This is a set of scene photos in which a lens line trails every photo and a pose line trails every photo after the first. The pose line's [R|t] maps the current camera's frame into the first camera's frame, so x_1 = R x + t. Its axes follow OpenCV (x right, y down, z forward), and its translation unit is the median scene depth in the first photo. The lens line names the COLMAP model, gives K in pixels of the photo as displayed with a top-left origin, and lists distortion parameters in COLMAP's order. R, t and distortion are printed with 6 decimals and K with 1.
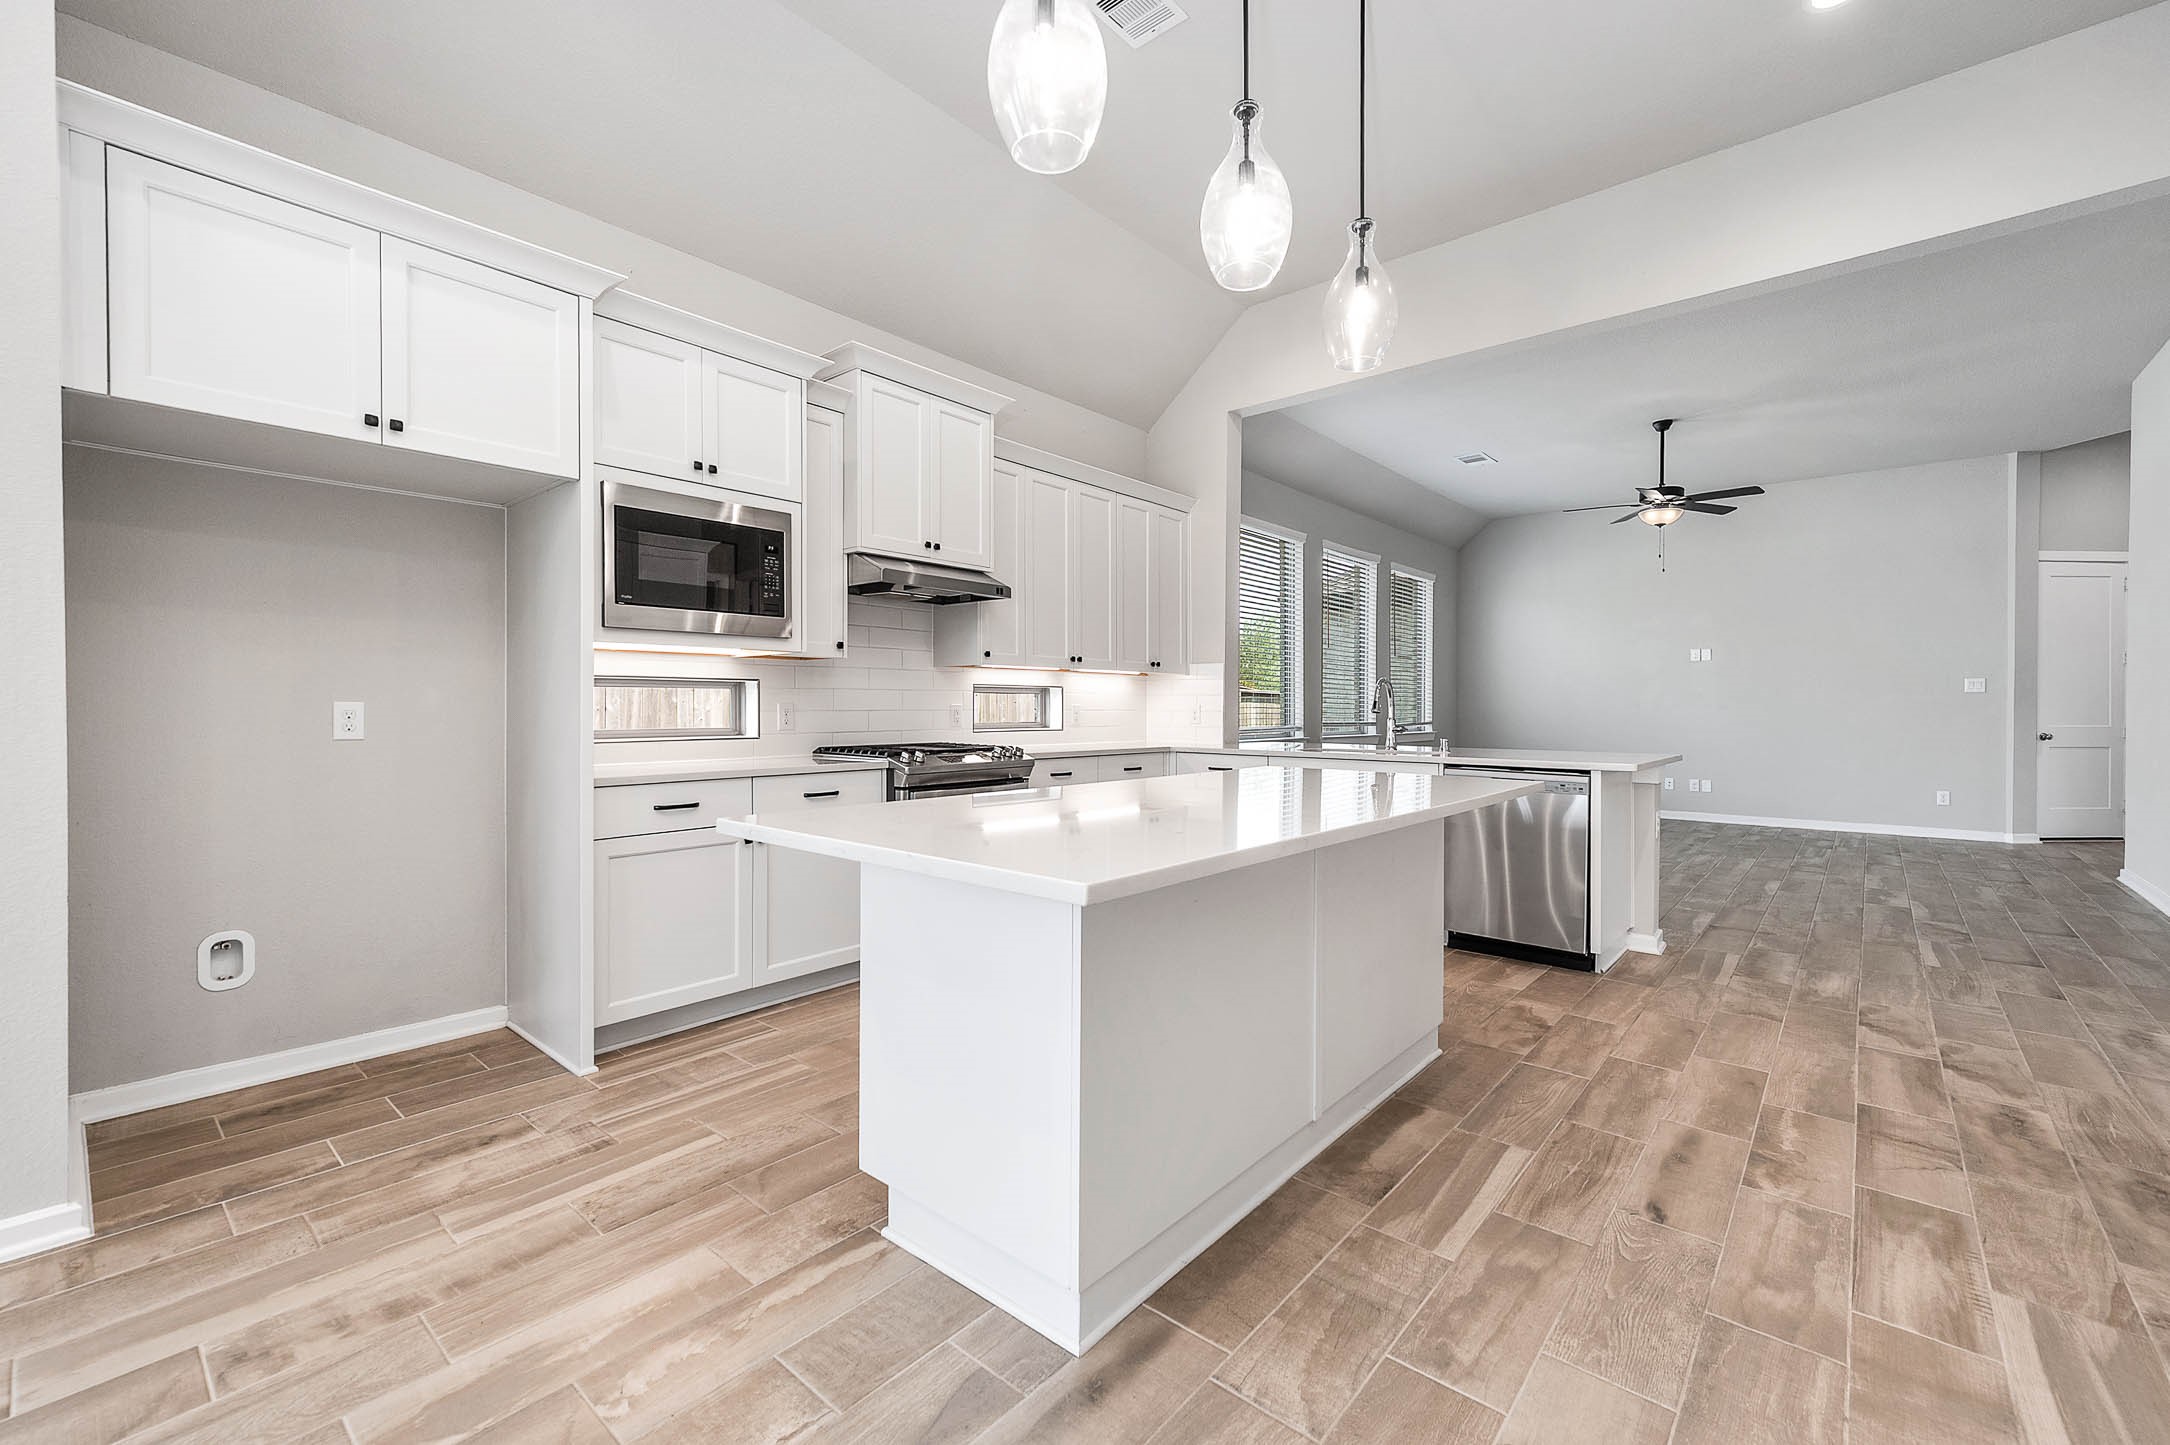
lens RADIAL K [[905.0, 0, 1086.2], [0, 905.0, 713.2], [0, 0, 1]] dist [0.011815, 0.000619]
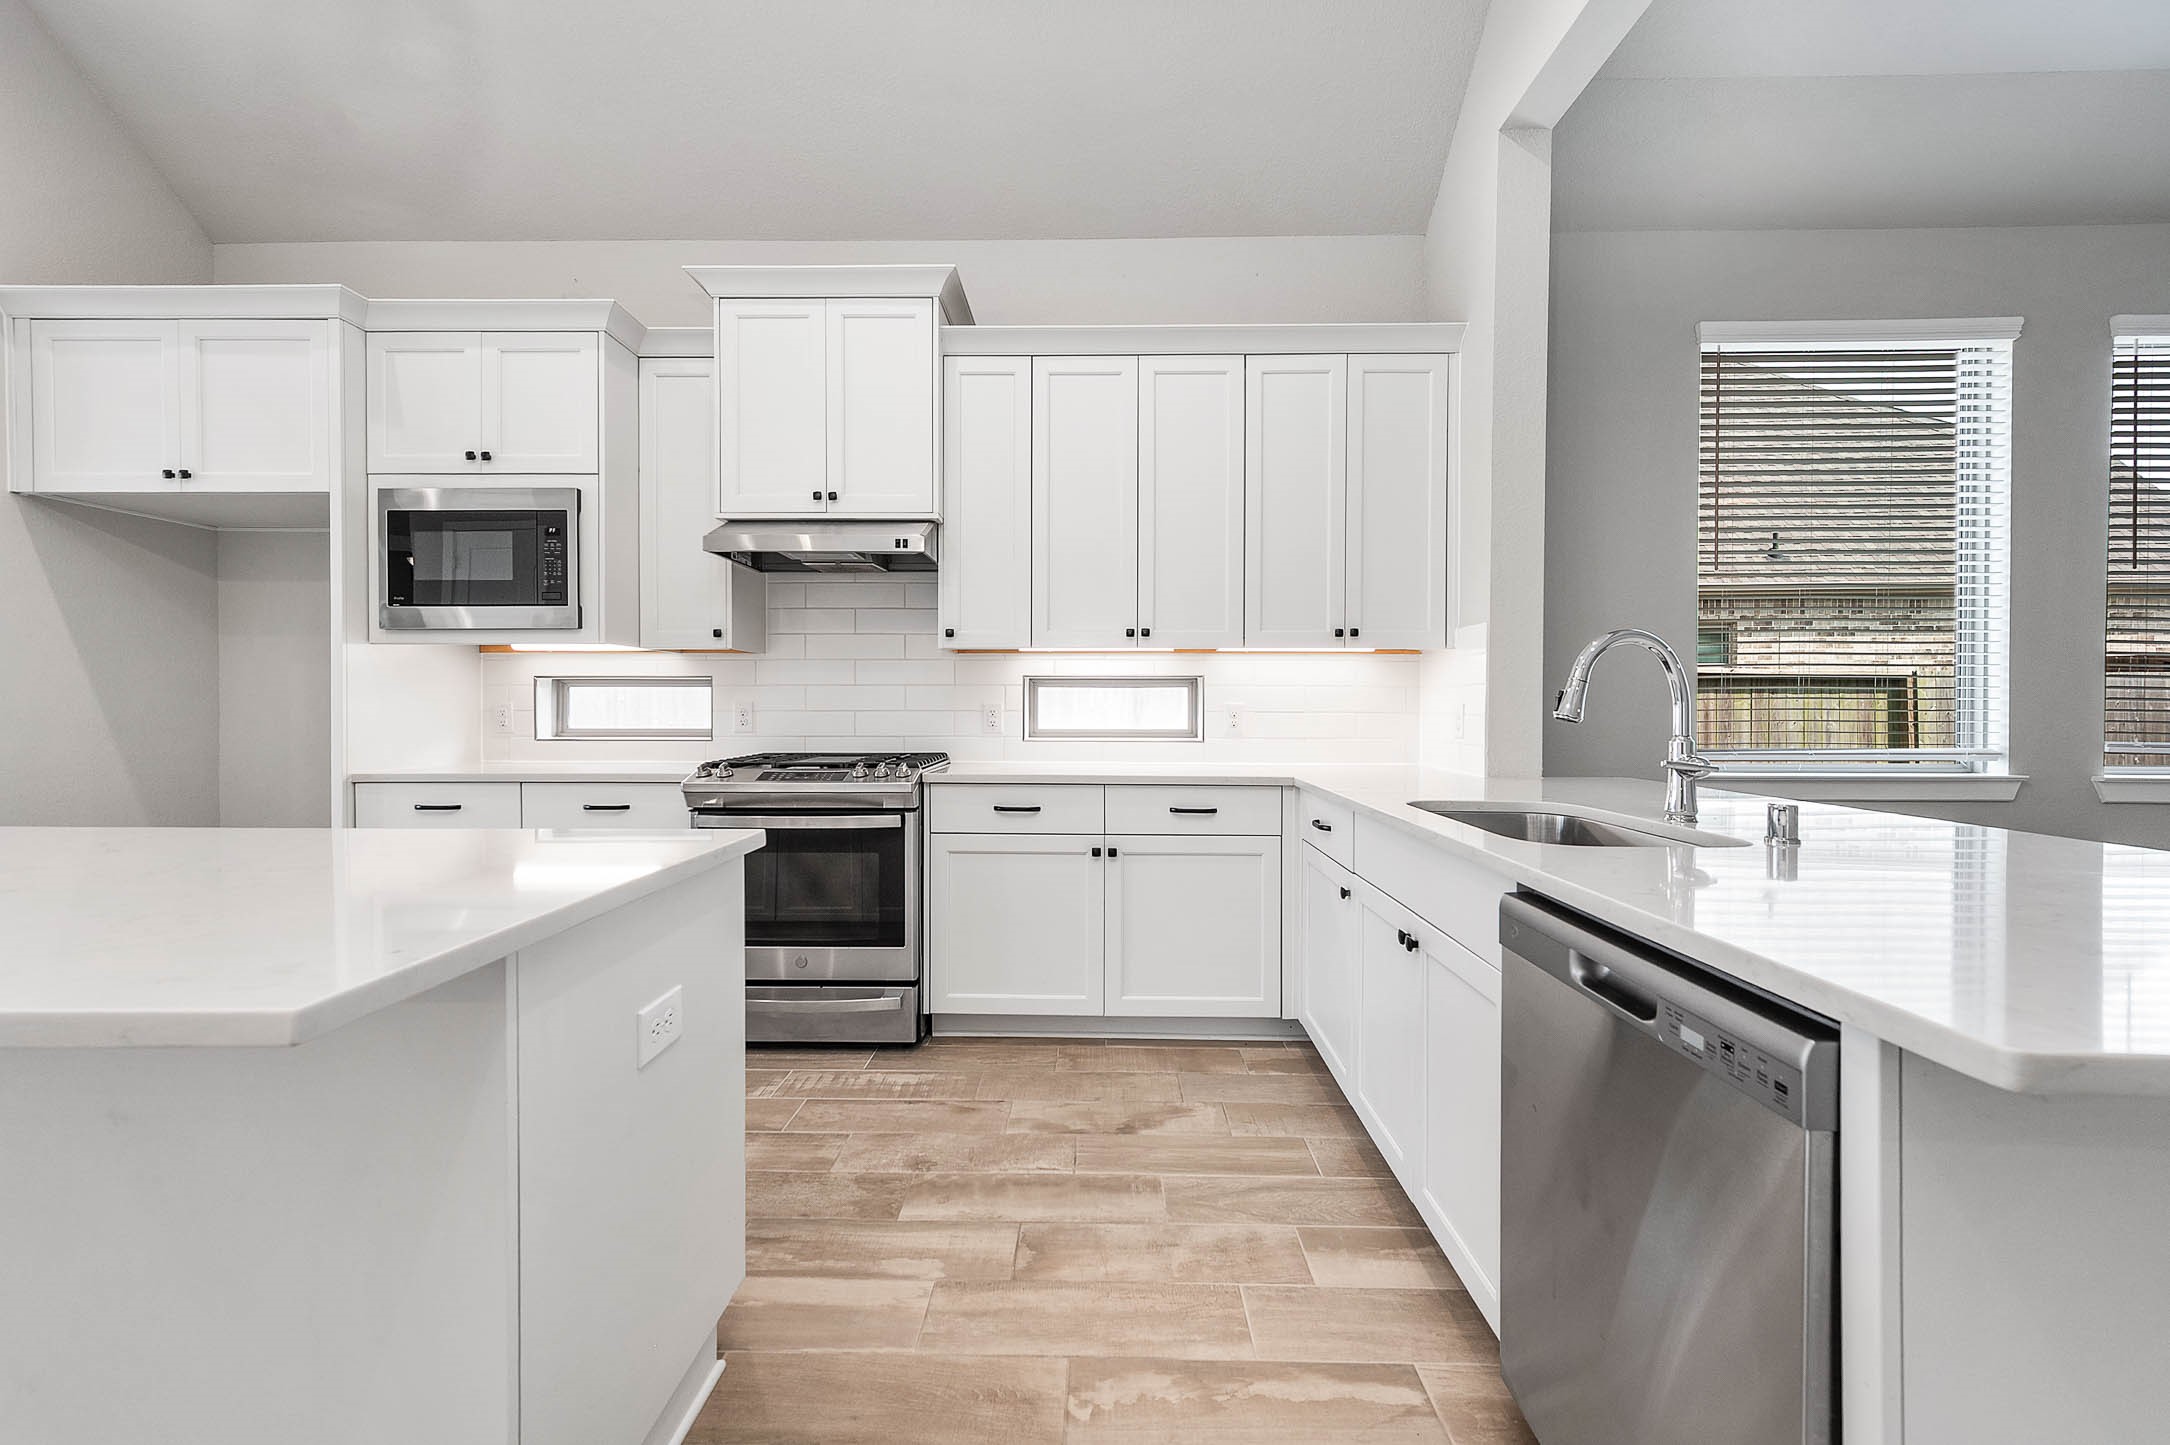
lens RADIAL K [[905.0, 0, 1086.2], [0, 905.0, 713.2], [0, 0, 1]] dist [0.011815, 0.000619]
pose [[0.634705, 0.003586, -0.772746, 0.690279], [-0.005680, 0.999984, -0.000025, -0.002871], [0.772733, 0.004405, 0.634715, 0.838873]]
